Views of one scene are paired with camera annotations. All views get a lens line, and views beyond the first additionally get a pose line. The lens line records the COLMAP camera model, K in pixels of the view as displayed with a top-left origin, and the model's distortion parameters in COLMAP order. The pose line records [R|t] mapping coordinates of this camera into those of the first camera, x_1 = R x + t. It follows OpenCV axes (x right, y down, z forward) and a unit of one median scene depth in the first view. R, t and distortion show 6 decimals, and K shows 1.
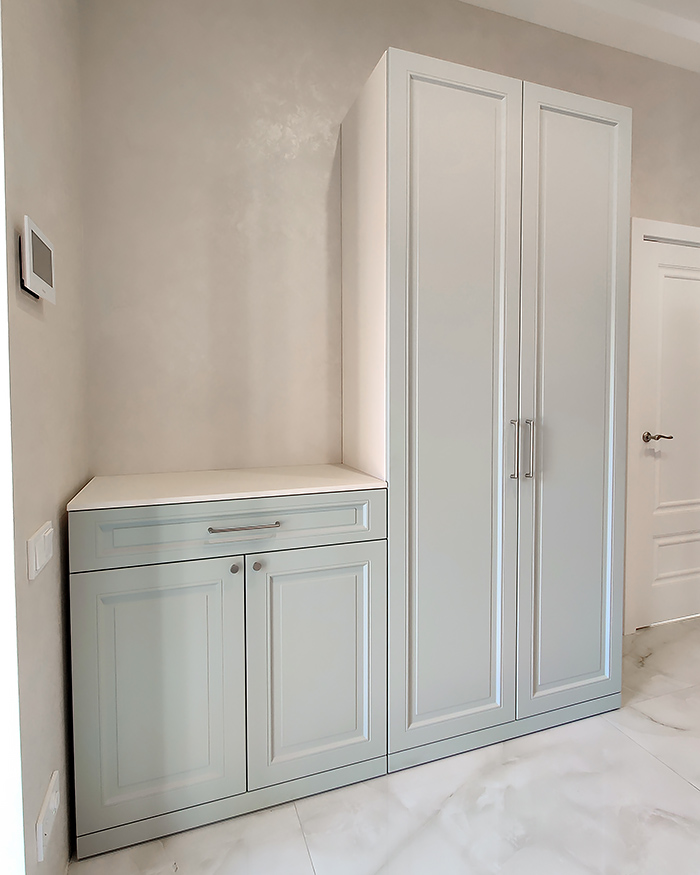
lens RADIAL K [[491.5, 0, 350.7], [0, 491.5, 436.1], [0, 0, 1]] dist [-0.007730, -0.000499]
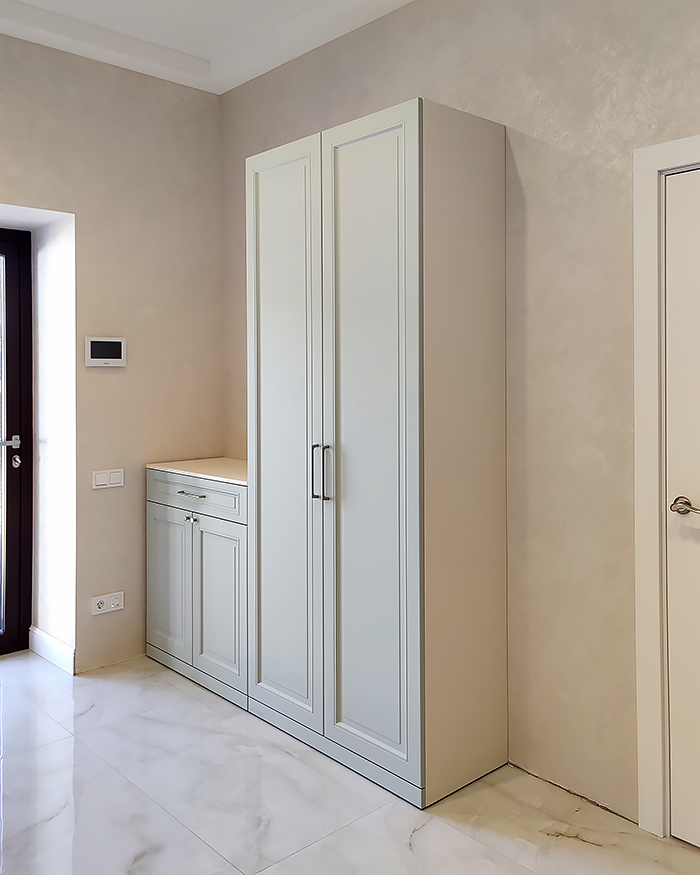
lens RADIAL K [[776.5, 0, 350.2], [0, 776.5, 438.0], [0, 0, 1]] dist [0.032326, 0.001590]
pose [[0.381475, 0.075998, -0.921250, 2.150287], [-0.079090, 0.995643, 0.049385, -0.152184], [0.920989, 0.054023, 0.385824, 0.455673]]
